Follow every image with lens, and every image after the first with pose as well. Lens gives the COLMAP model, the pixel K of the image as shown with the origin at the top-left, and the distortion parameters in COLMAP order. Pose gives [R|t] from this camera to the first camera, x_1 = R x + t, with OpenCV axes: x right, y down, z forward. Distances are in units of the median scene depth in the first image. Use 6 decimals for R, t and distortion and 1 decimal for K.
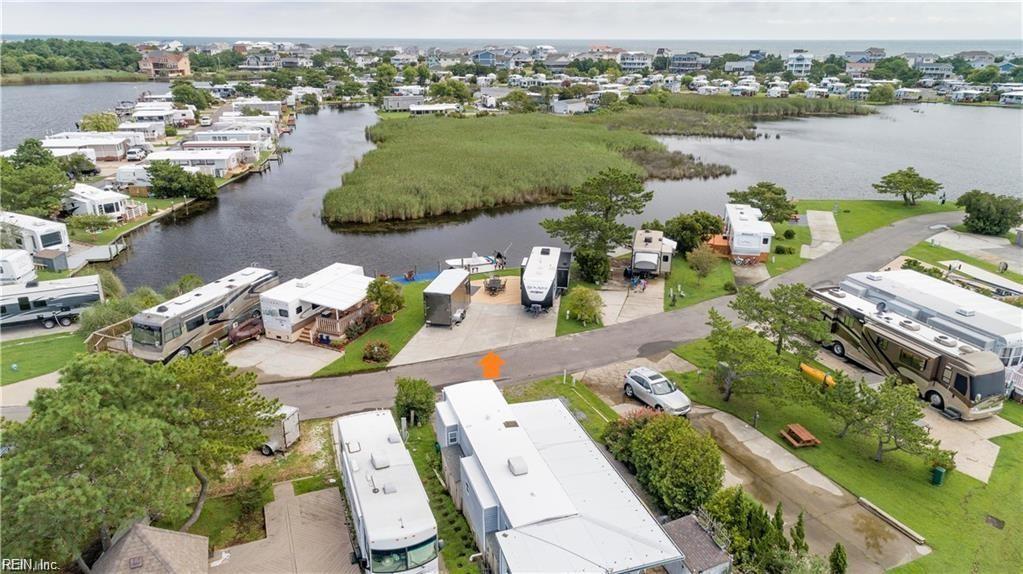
lens RADIAL K [[688.8, 0, 505.9], [0, 688.8, 285.1], [0, 0, 1]] dist [0.019250, 0.002015]
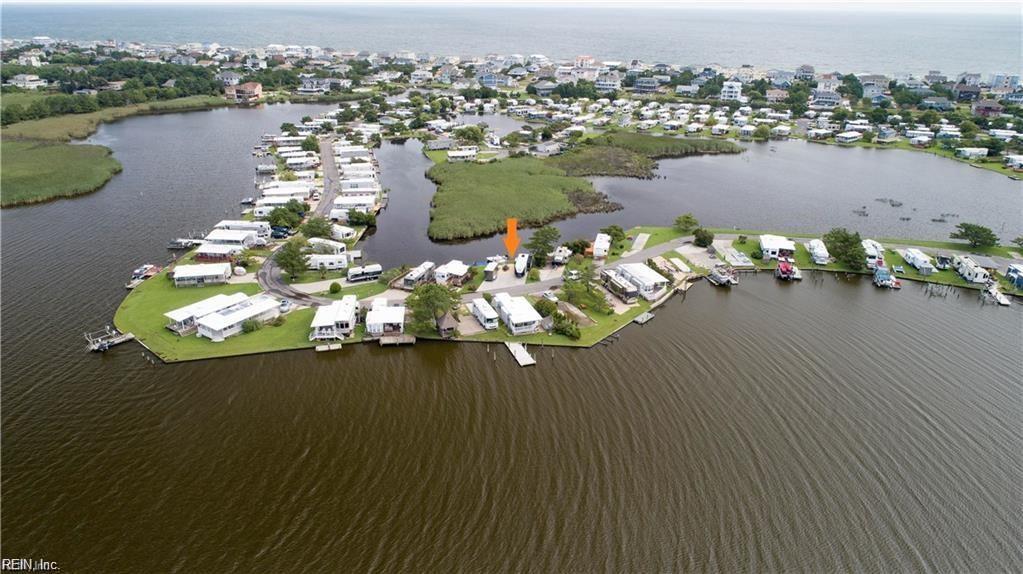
lens RADIAL K [[688.8, 0, 505.9], [0, 688.8, 285.1], [0, 0, 1]] dist [0.019250, 0.002015]
pose [[0.999983, 0.002467, 0.005362, -0.021666], [-0.002691, 0.999102, 0.042288, -0.034584], [-0.005253, -0.042302, 0.999091, -1.365309]]
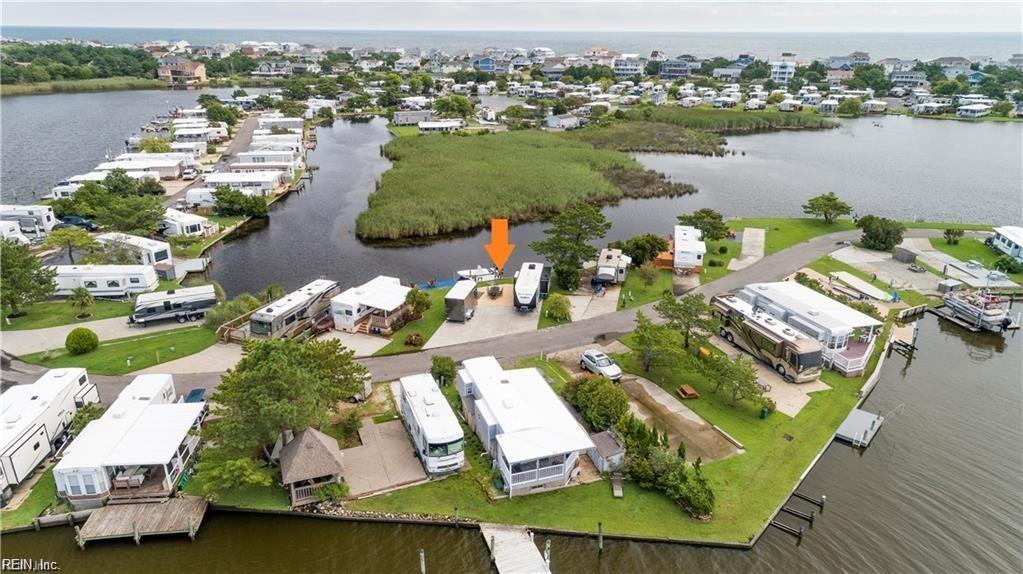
lens RADIAL K [[688.8, 0, 505.9], [0, 688.8, 285.1], [0, 0, 1]] dist [0.019250, 0.002015]
pose [[0.999999, 0.000760, 0.000827, 0.003442], [-0.000768, 0.999943, 0.010639, -0.019261], [-0.000819, -0.010640, 0.999943, -0.260367]]
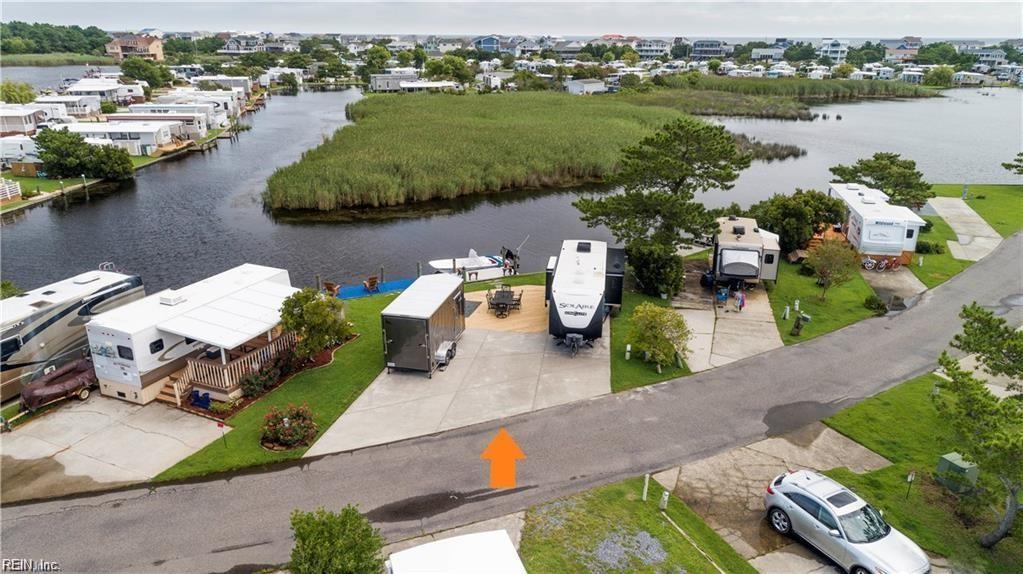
lens RADIAL K [[718.0, 0, 511.5], [0, 718.0, 287.0], [0, 0, 1]] dist [0.018688, 0.001960]
pose [[0.999992, 0.002670, 0.002891, -0.007963], [-0.002651, 0.999975, -0.006563, -0.005420], [-0.002908, 0.006555, 0.999974, 0.245608]]
